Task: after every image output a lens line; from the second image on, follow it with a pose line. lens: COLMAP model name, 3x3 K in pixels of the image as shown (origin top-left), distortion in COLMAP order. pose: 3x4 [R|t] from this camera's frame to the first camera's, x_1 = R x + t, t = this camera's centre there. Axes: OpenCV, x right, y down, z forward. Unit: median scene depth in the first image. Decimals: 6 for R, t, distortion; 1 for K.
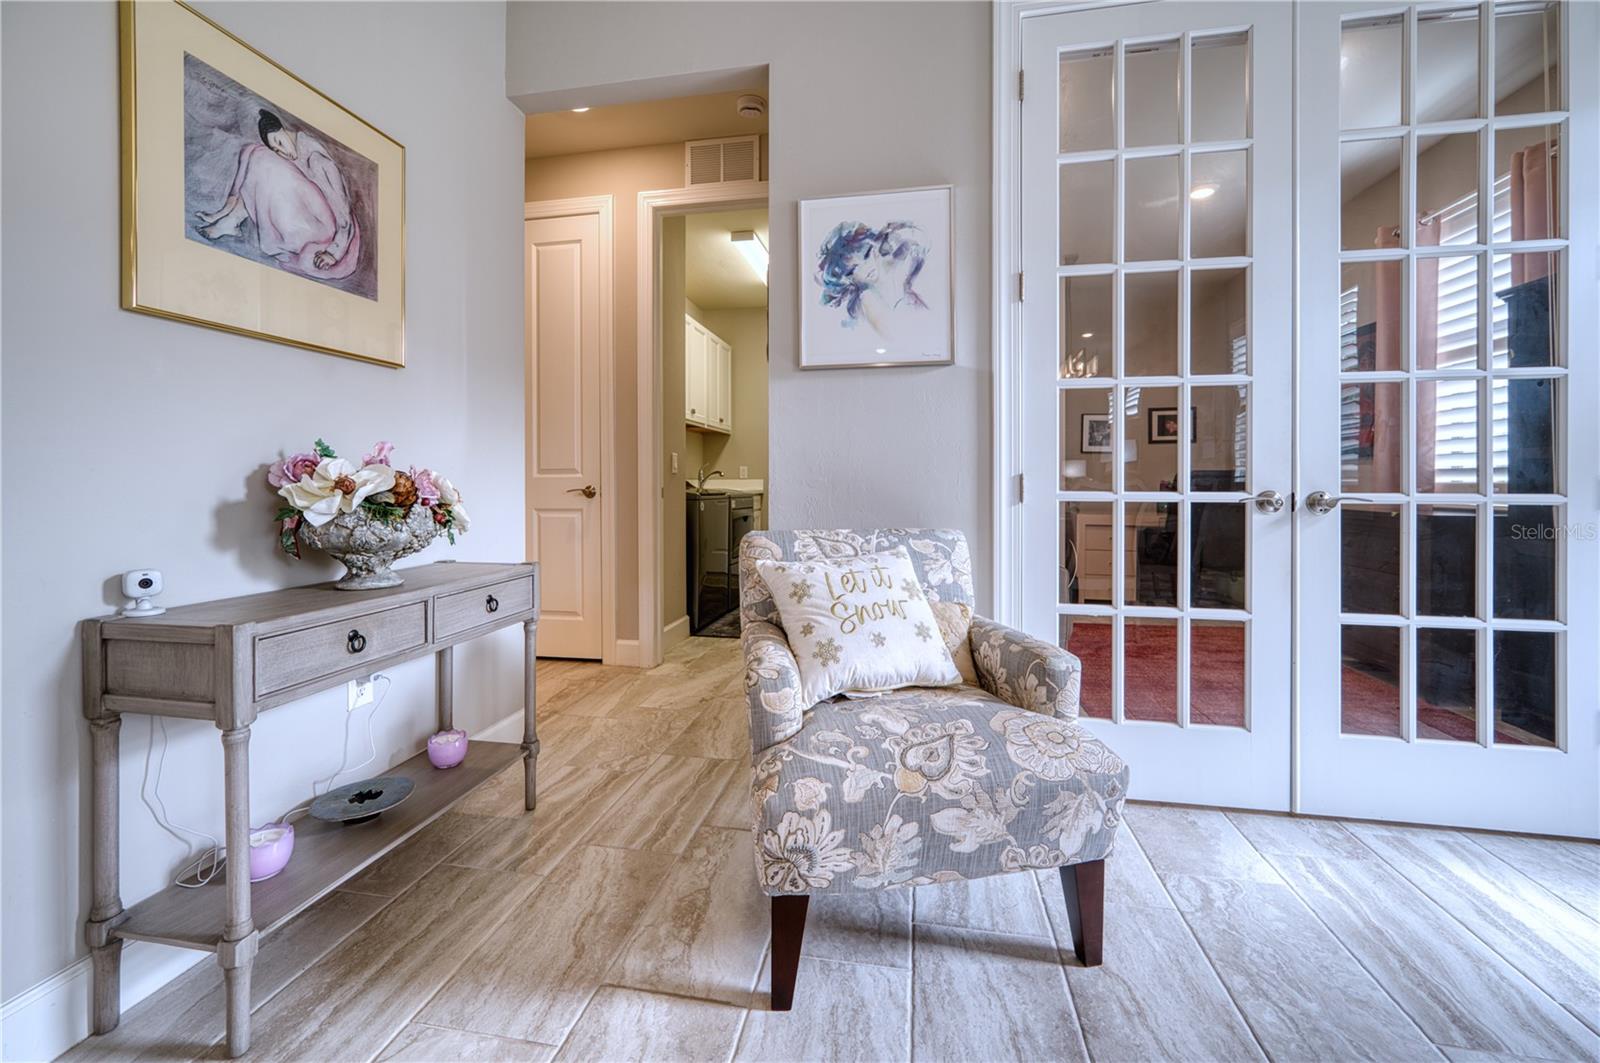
lens RADIAL K [[653.3, 0, 799.4], [0, 653.3, 488.1], [0, 0, 1]] dist [-0.000470, 0.000842]
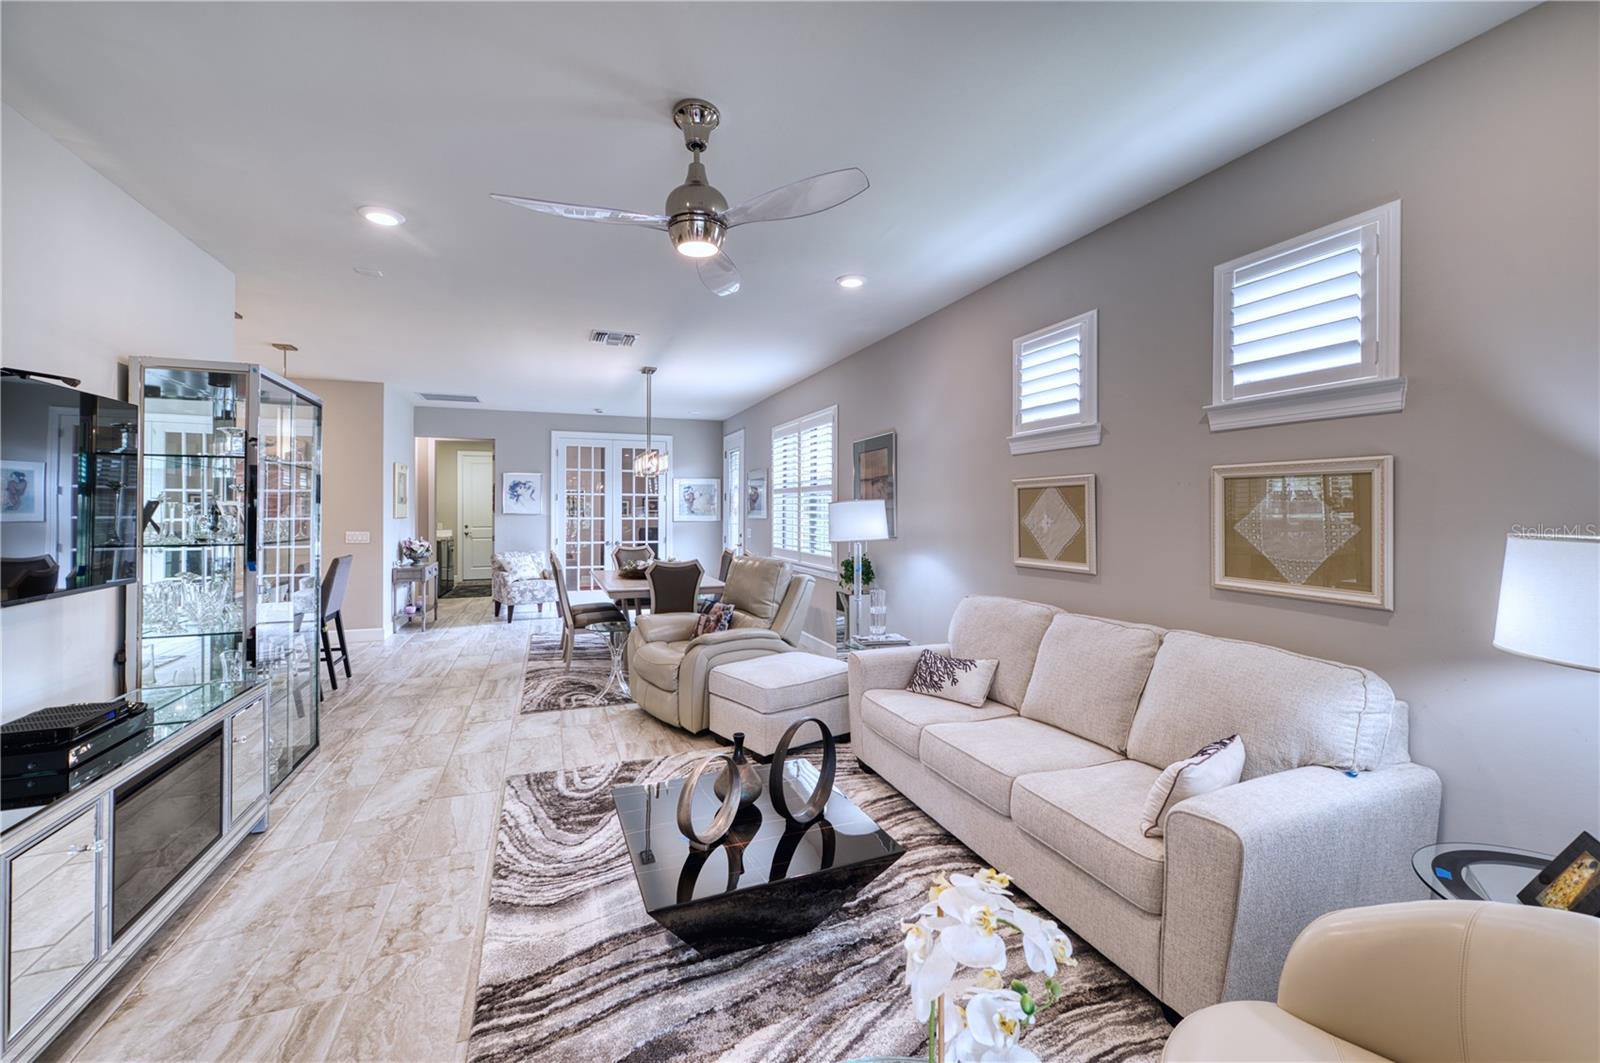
lens RADIAL K [[649.1, 0, 797.2], [0, 649.1, 509.0], [0, 0, 1]] dist [-0.001812, 0.000043]
pose [[0.858000, -0.001345, 0.513648, -0.596189], [0.004423, 0.999979, -0.004770, -0.213696], [-0.513631, 0.006364, 0.857988, -4.058224]]
